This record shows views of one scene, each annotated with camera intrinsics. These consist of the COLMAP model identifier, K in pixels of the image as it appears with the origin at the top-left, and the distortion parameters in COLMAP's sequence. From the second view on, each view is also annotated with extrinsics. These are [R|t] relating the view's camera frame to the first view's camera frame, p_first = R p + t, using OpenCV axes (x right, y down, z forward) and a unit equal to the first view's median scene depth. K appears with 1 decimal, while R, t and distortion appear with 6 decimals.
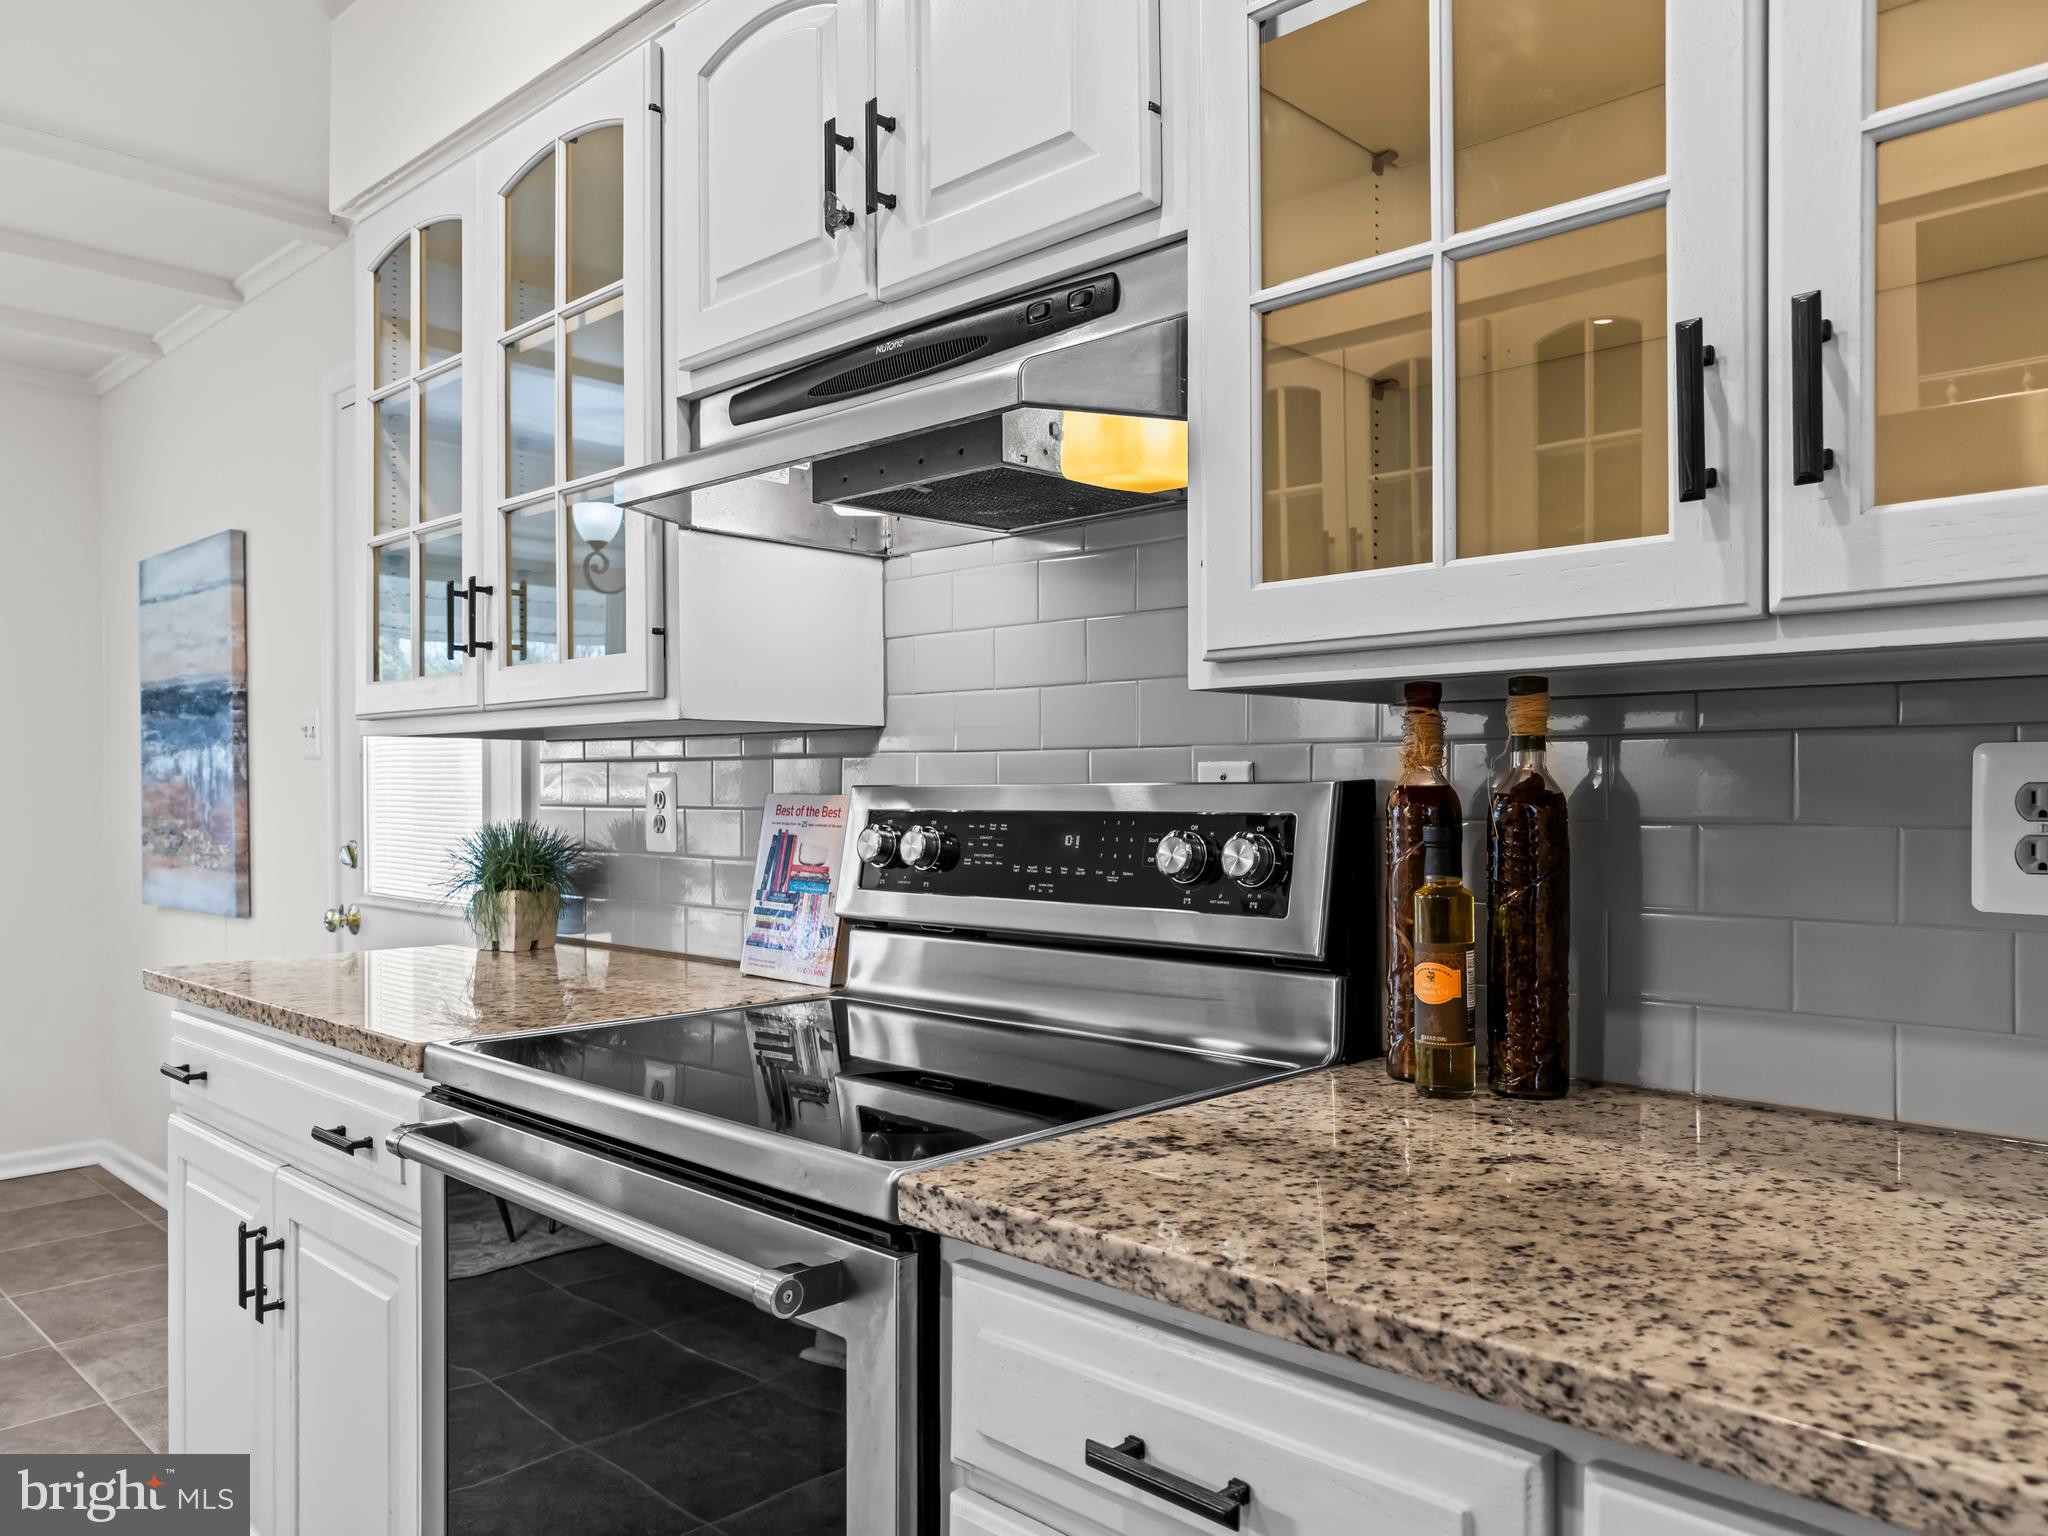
lens RADIAL K [[1440.3, 0, 1024.0], [0, 1440.3, 768.0], [0, 0, 1]] dist [-0.000158, -0.000309]
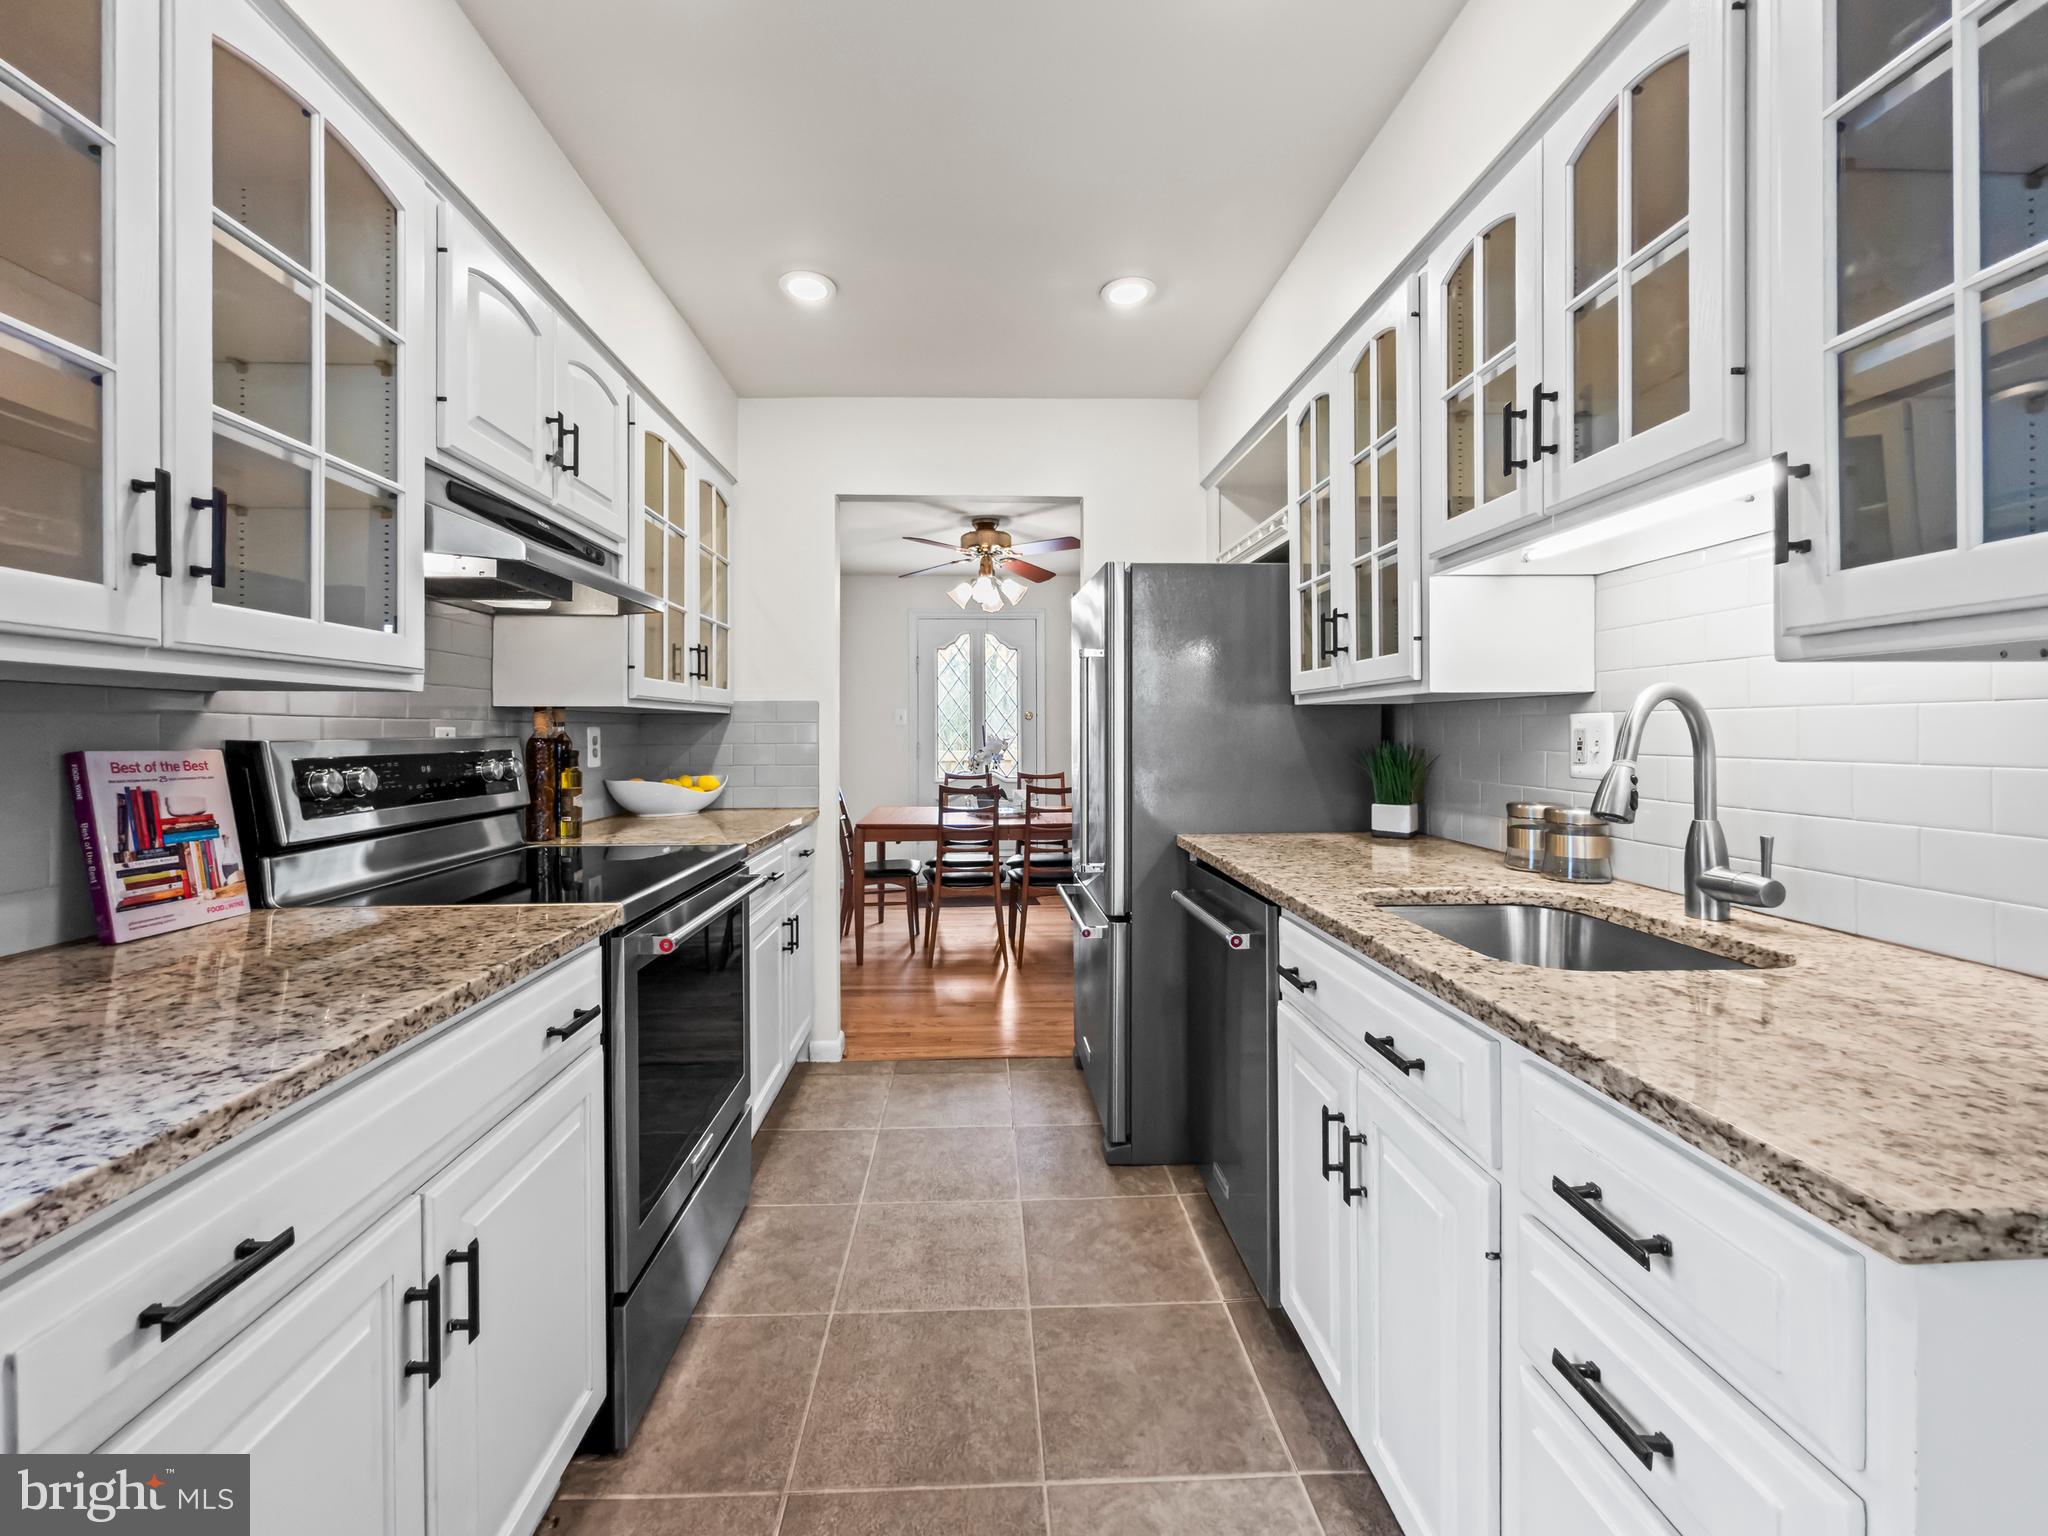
lens RADIAL K [[823.9, 0, 1017.6], [0, 823.9, 733.2], [0, 0, 1]] dist [-0.000027, -0.000007]
pose [[-0.721751, 0.004011, 0.692141, -1.023496], [-0.001848, 0.999968, -0.007723, 0.008957], [-0.692151, -0.006853, -0.721721, 1.010701]]
